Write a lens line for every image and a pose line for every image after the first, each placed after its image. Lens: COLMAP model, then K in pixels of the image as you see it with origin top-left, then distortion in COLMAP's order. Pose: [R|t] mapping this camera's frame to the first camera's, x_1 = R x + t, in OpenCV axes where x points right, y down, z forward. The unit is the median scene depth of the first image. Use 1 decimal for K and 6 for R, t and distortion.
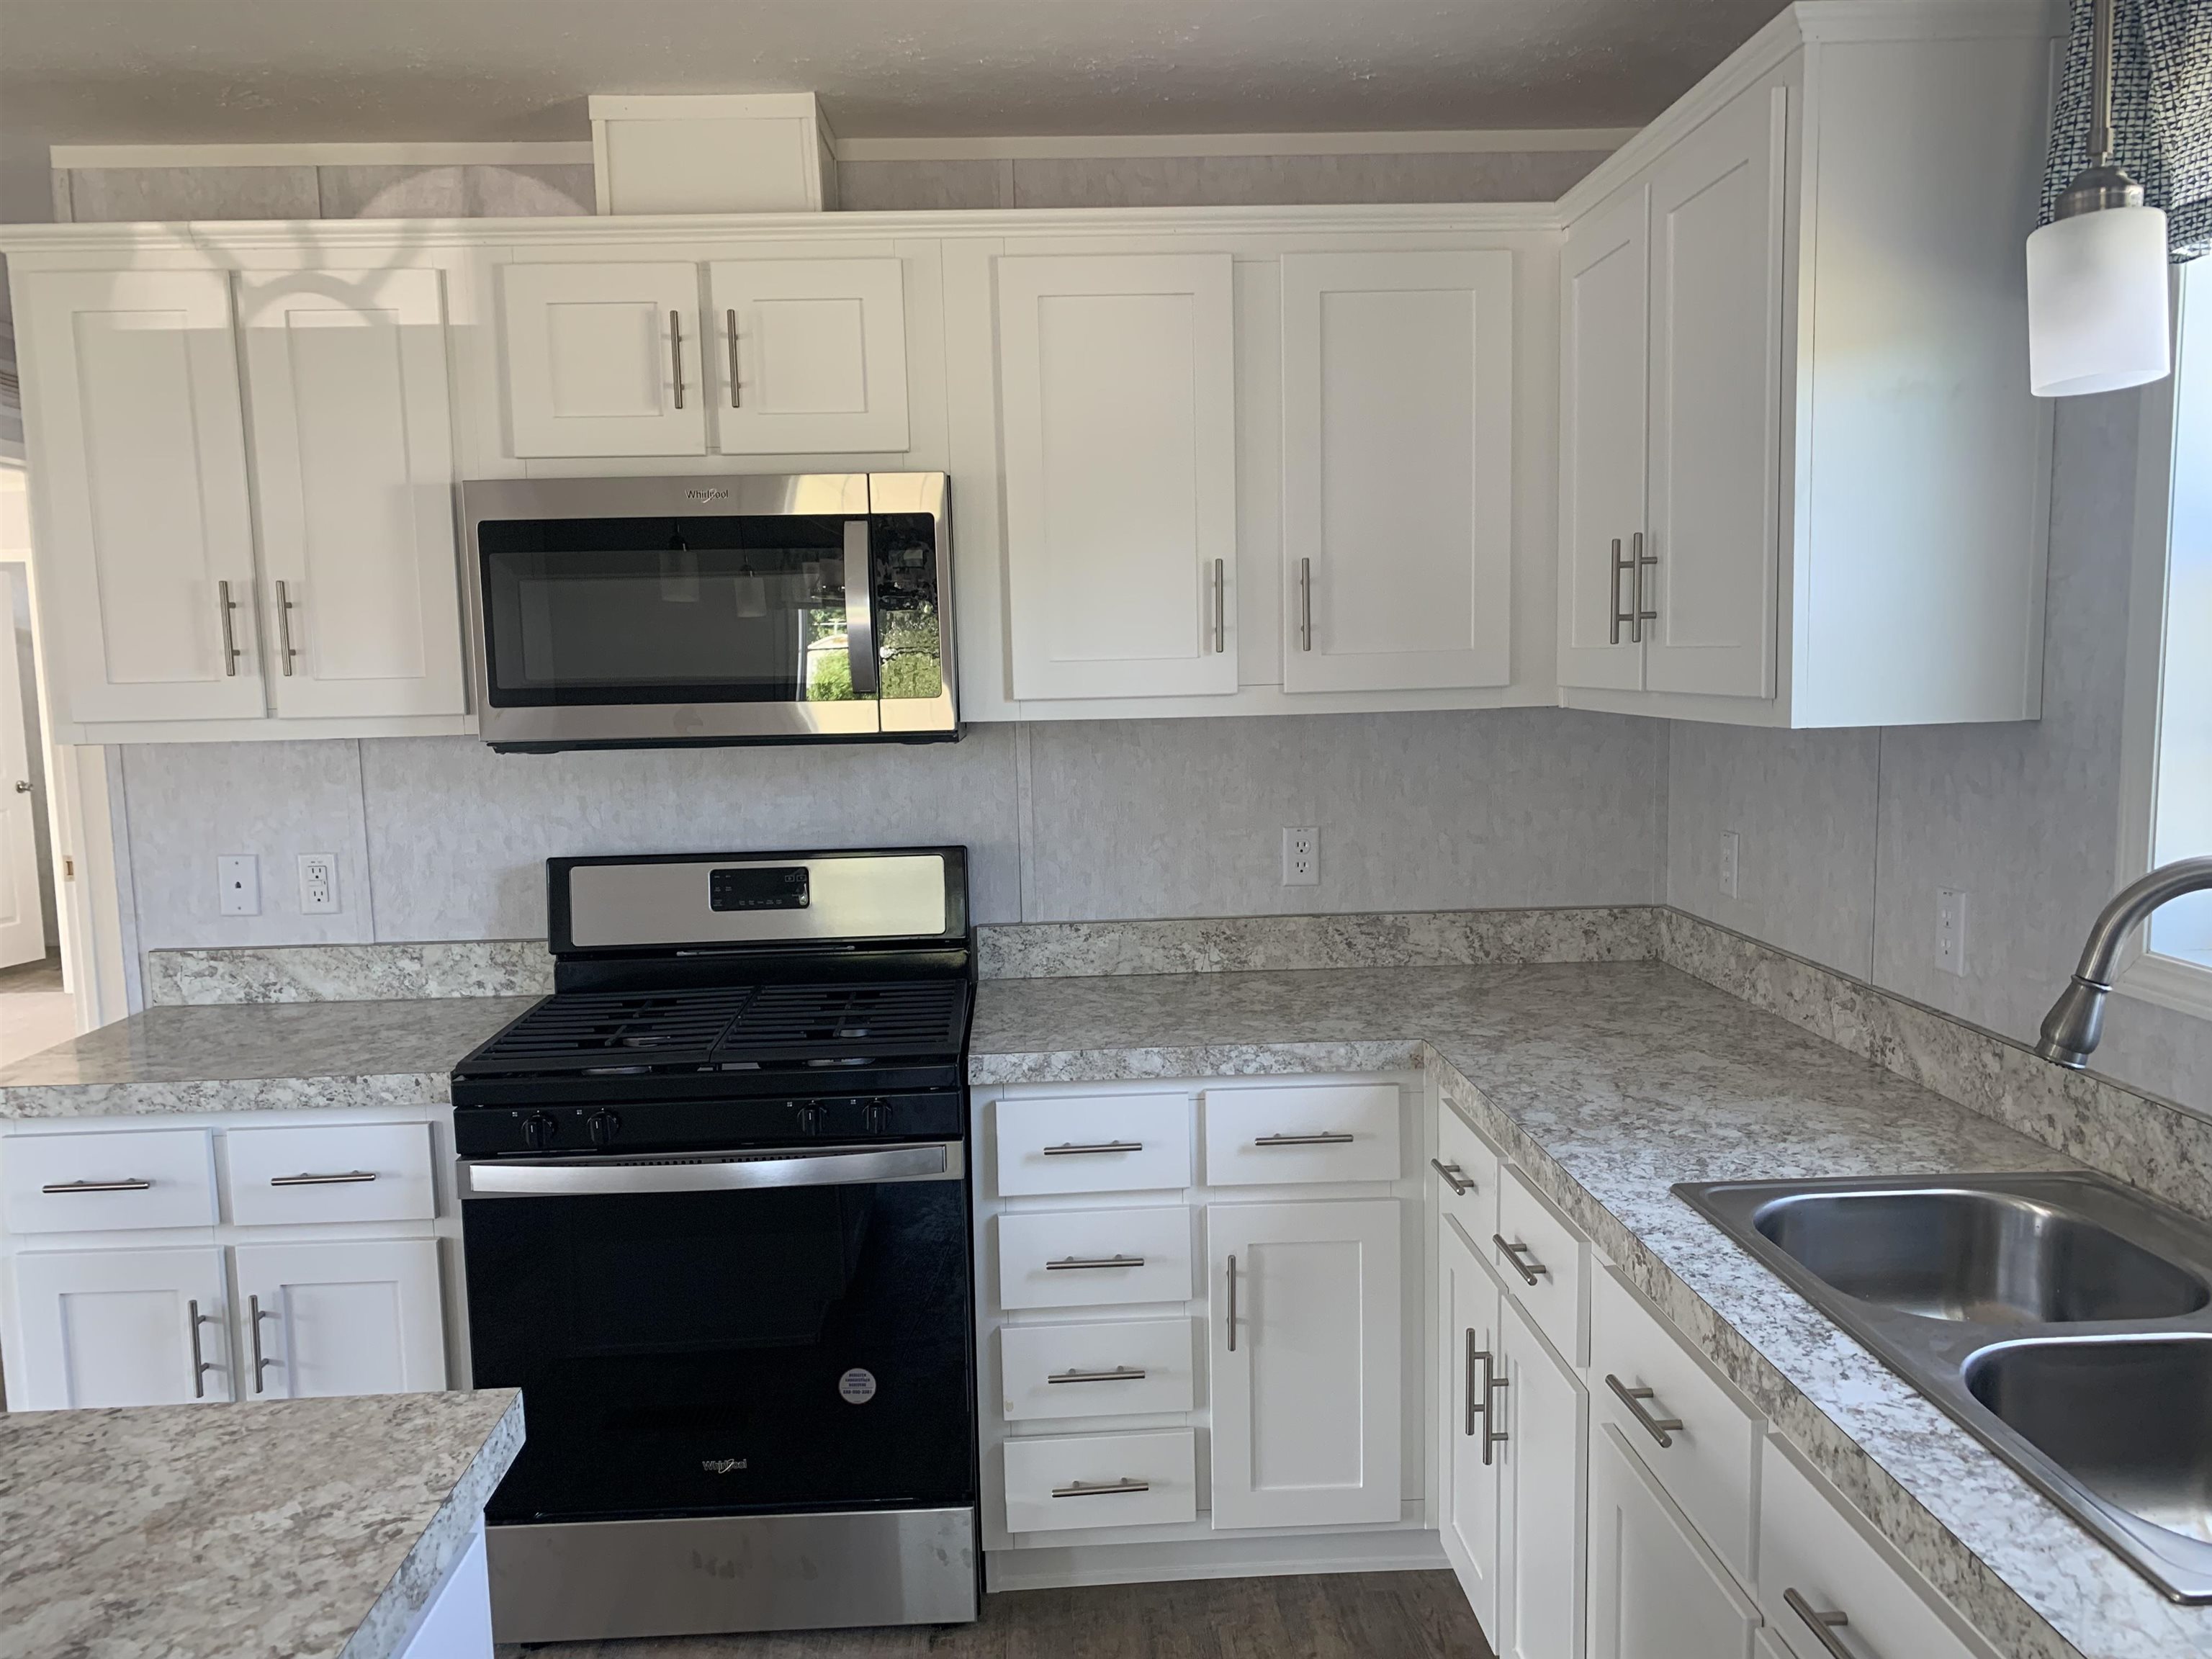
lens RADIAL K [[1685.2, 0, 1106.9], [0, 1685.2, 839.3], [0, 0, 1]] dist [0.066923, -0.109287]
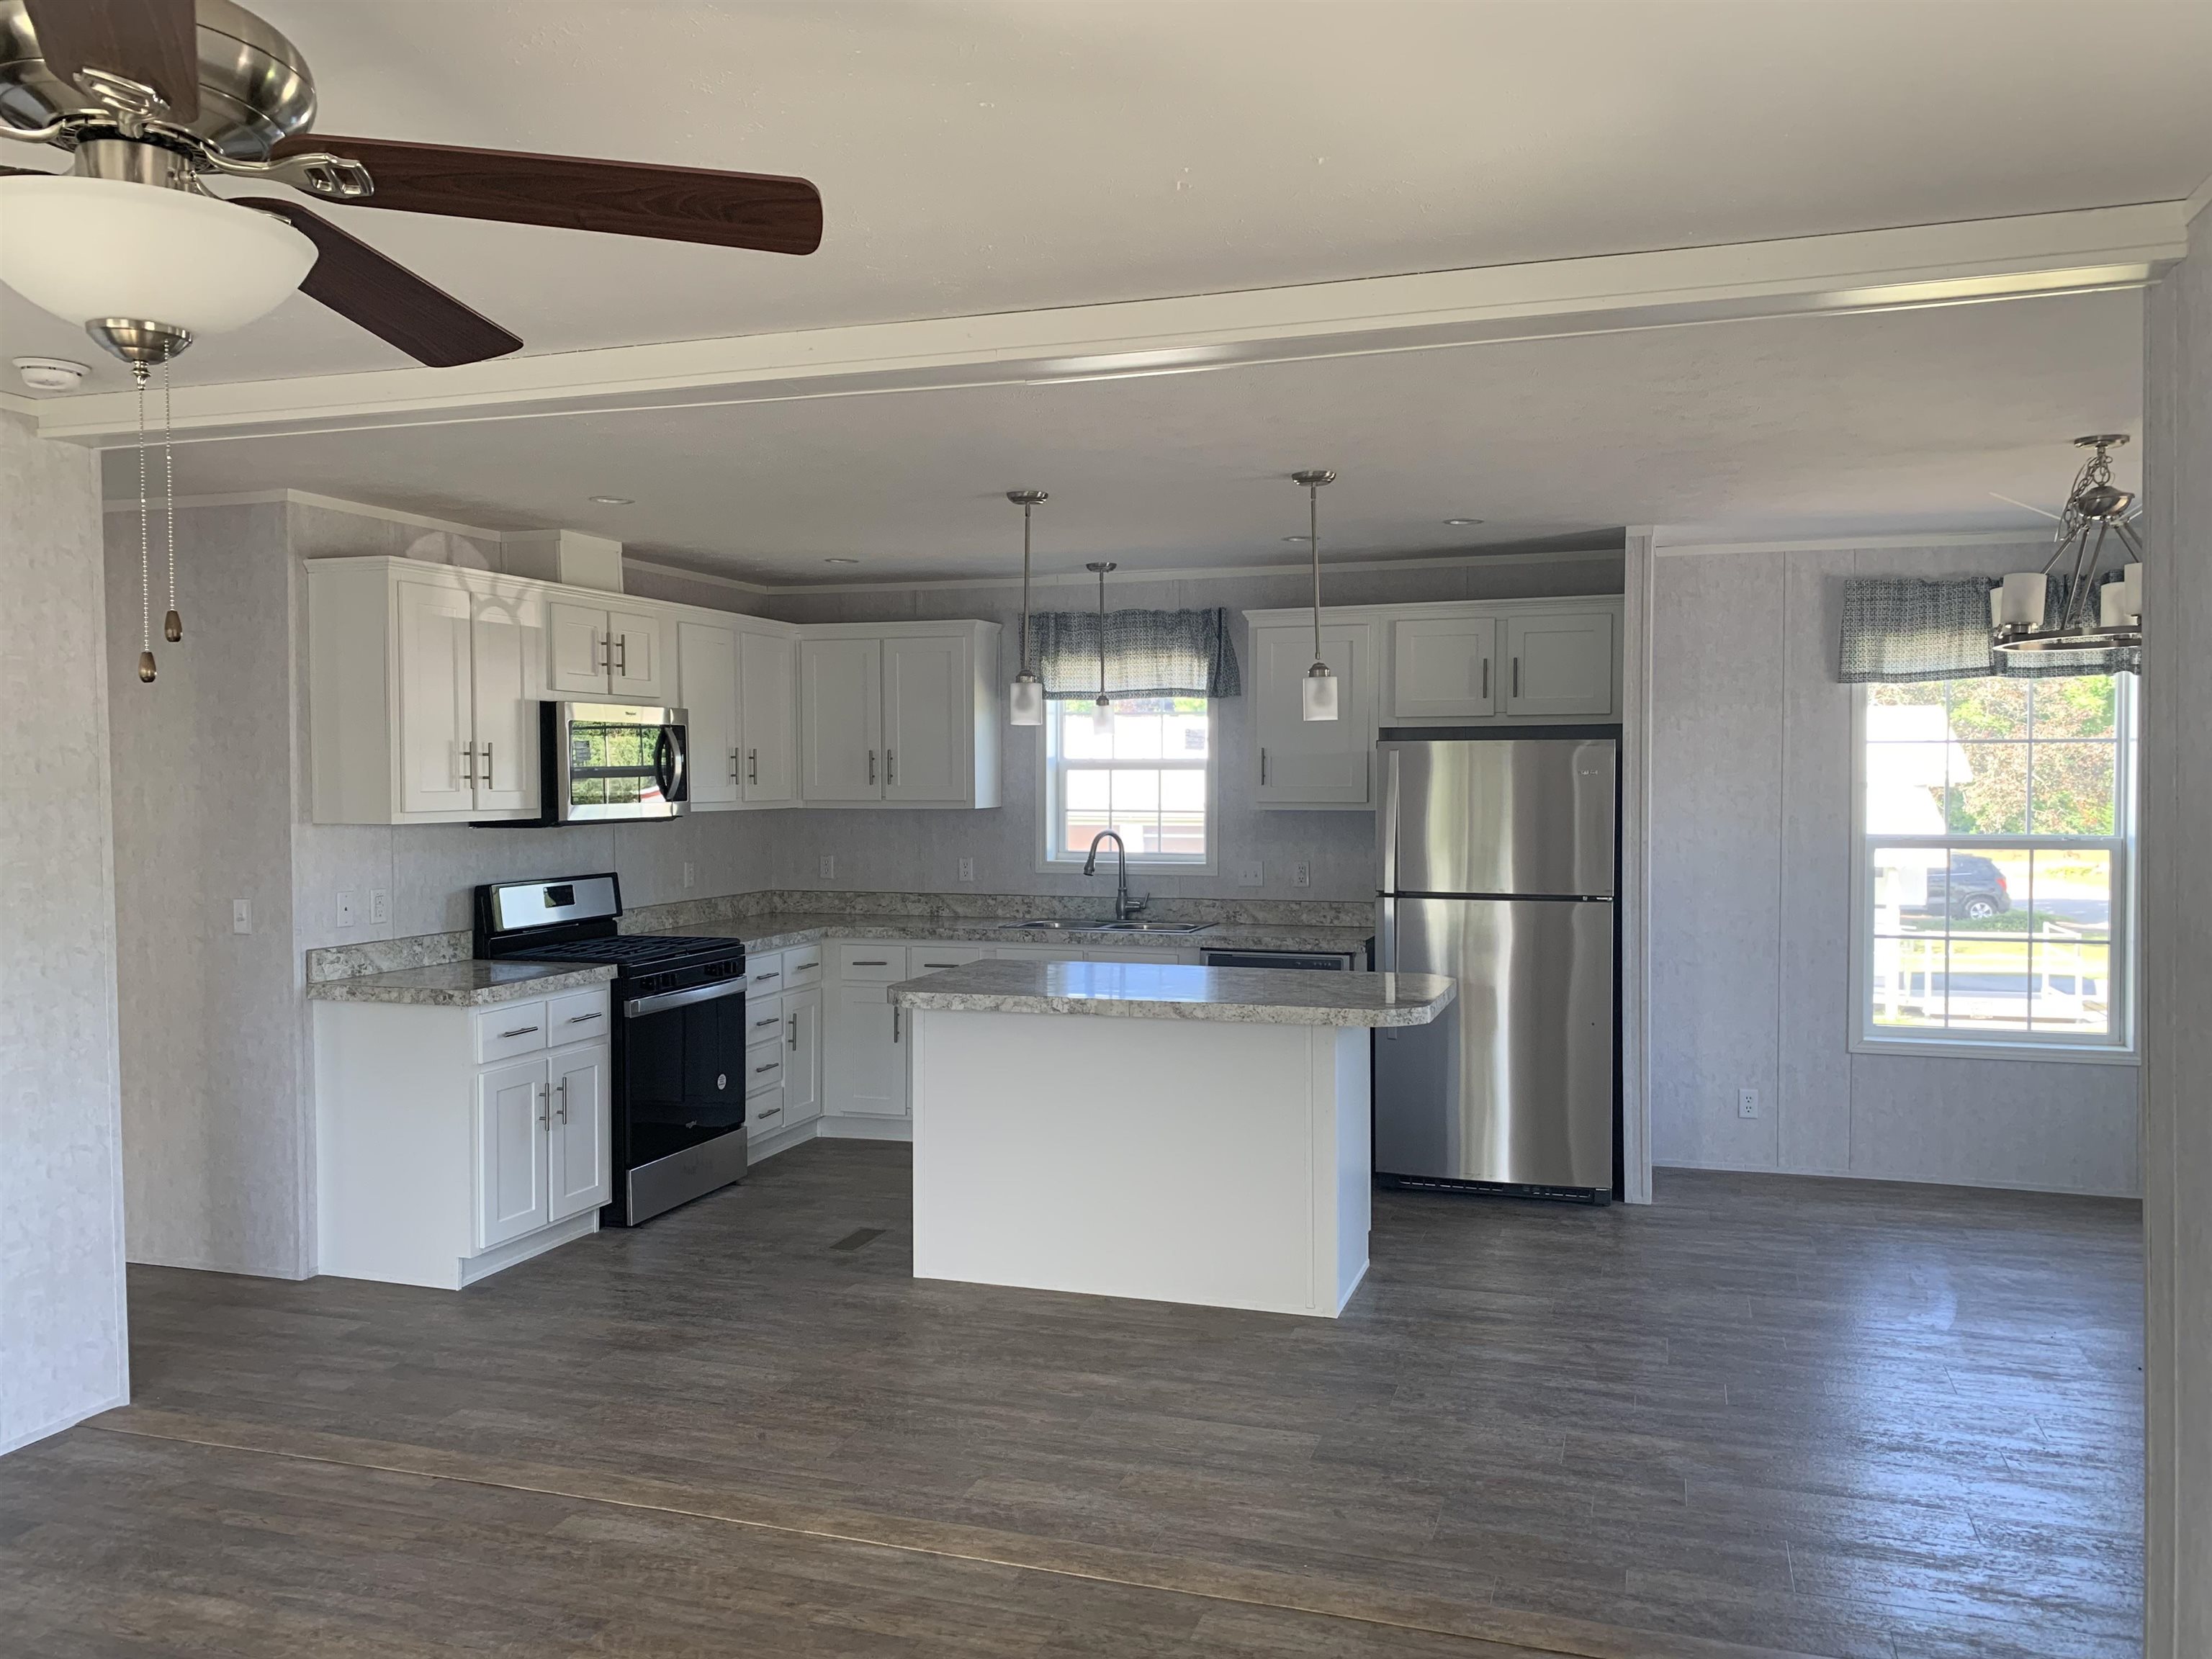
lens RADIAL K [[1681.8, 0, 1126.4], [0, 1681.8, 819.1], [0, 0, 1]] dist [0.042047, -0.046775]
pose [[0.351773, -0.002581, 0.936082, -2.115939], [0.096326, 0.994787, -0.033455, 0.080099], [-0.931116, 0.101937, 0.350188, -0.411511]]
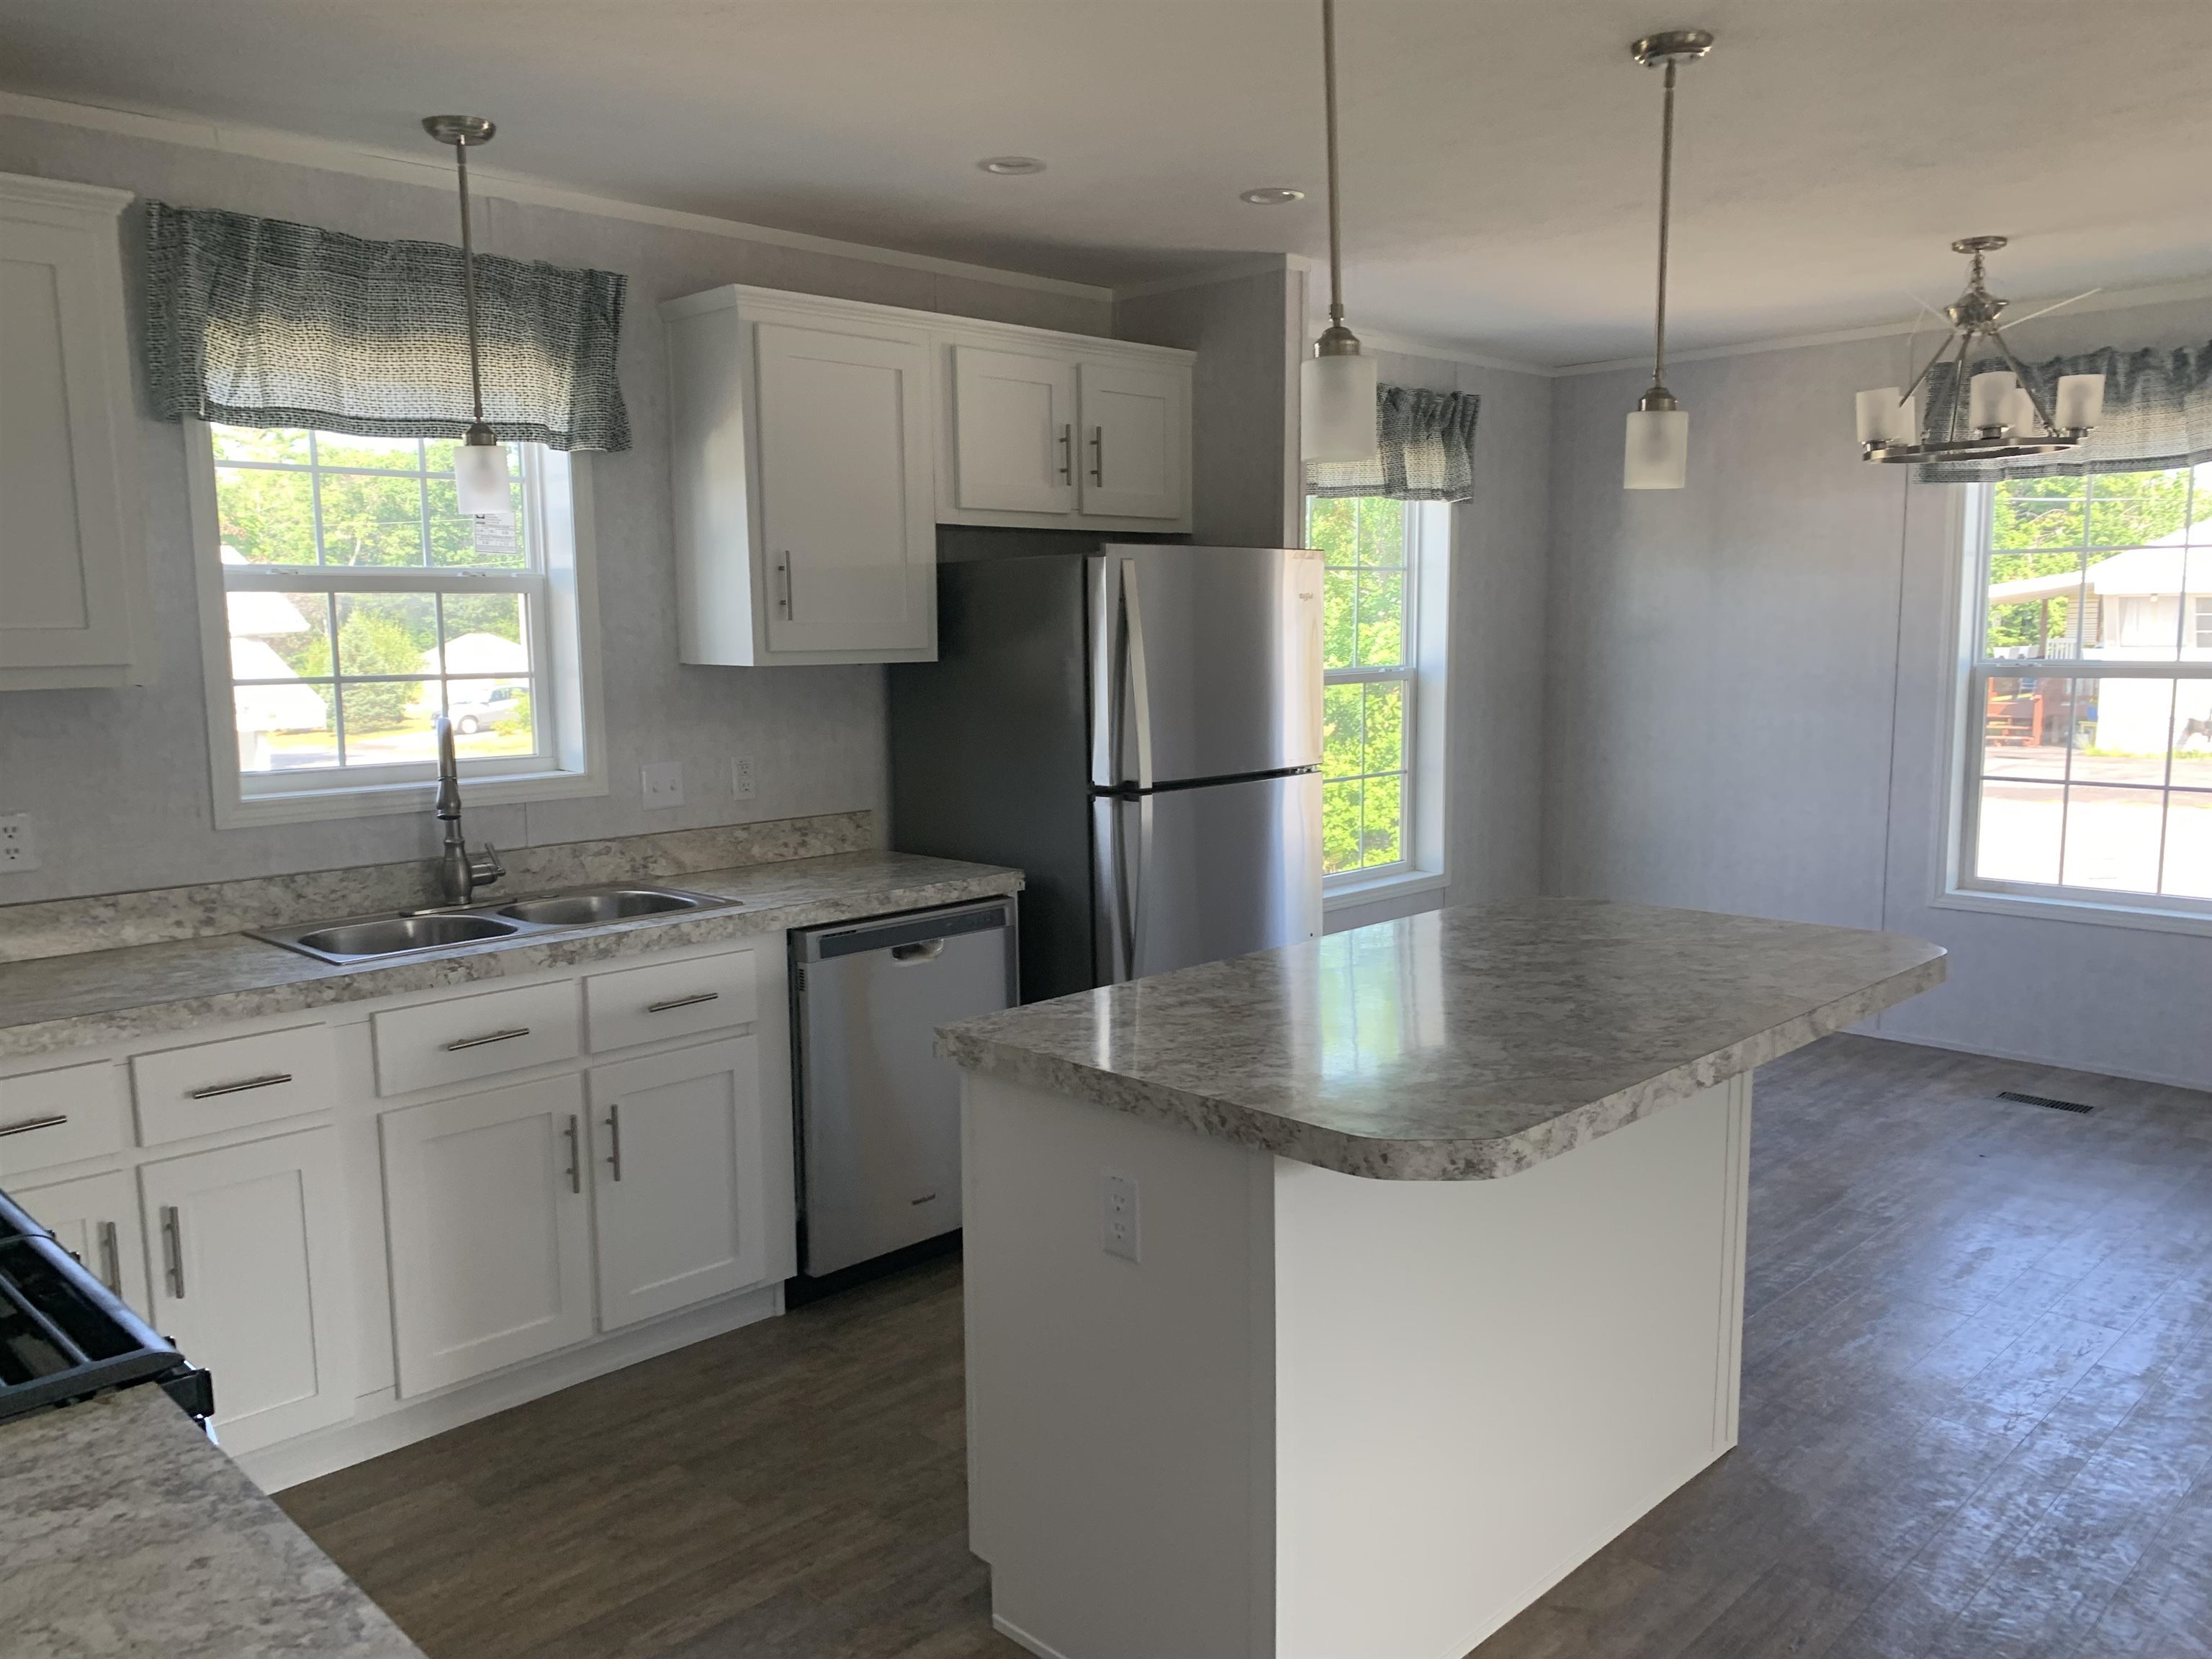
lens RADIAL K [[1694.2, 0, 1099.3], [0, 1694.2, 849.3], [0, 0, 1]] dist [0.046423, -0.057566]
pose [[-0.671823, -0.071640, 0.737239, -0.907930], [0.105773, 0.975833, 0.191213, -0.090954], [-0.733120, 0.206441, -0.648010, 1.033533]]
